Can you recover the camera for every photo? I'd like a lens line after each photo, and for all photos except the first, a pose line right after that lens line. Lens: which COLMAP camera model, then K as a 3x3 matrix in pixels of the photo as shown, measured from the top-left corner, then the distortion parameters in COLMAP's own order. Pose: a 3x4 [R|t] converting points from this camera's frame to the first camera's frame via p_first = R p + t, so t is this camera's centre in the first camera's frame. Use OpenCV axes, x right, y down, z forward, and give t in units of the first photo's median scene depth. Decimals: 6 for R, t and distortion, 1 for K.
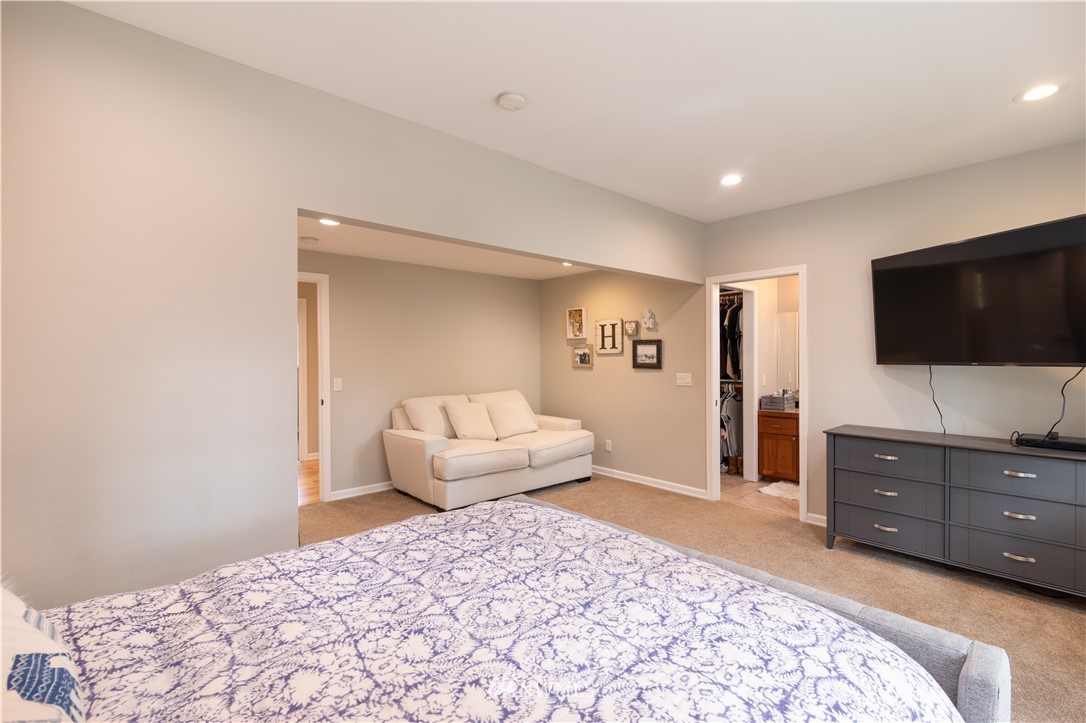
lens RADIAL K [[495.6, 0, 543.6], [0, 495.6, 360.5], [0, 0, 1]] dist [-0.000604, 0.000469]
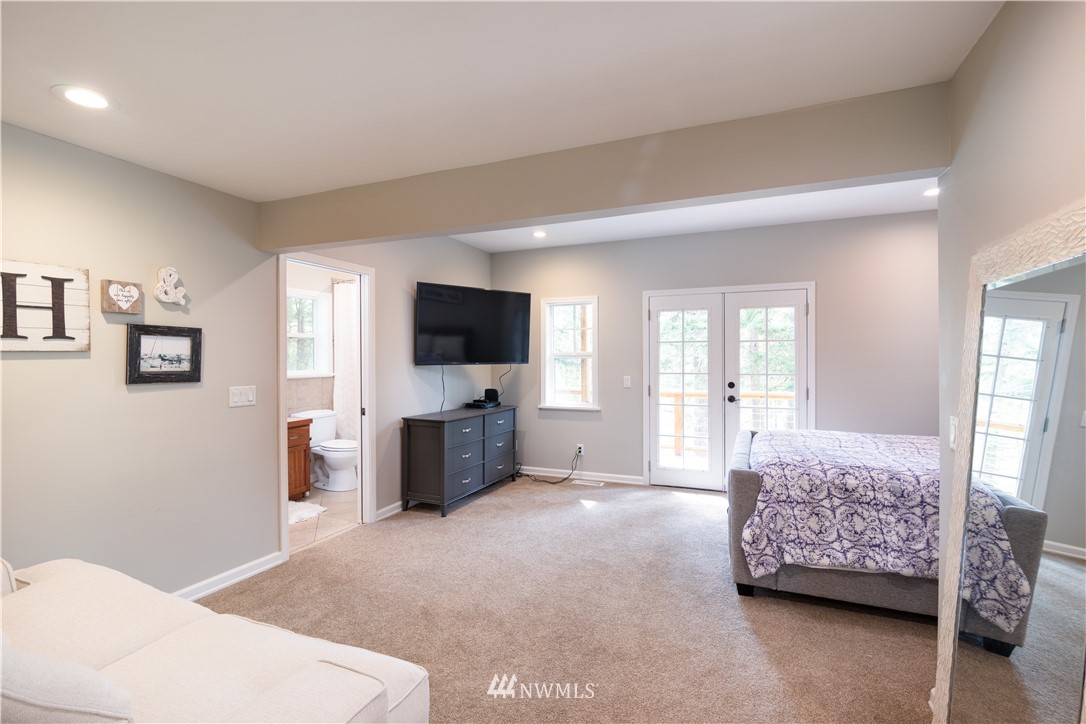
lens RADIAL K [[495.6, 0, 540.4], [0, 495.6, 363.6], [0, 0, 1]] dist [-0.000604, 0.000469]
pose [[-0.423184, -0.007450, 0.906013, -0.412306], [0.004273, 0.999939, 0.010218, -0.006701], [-0.906034, 0.008196, -0.423126, 0.851434]]
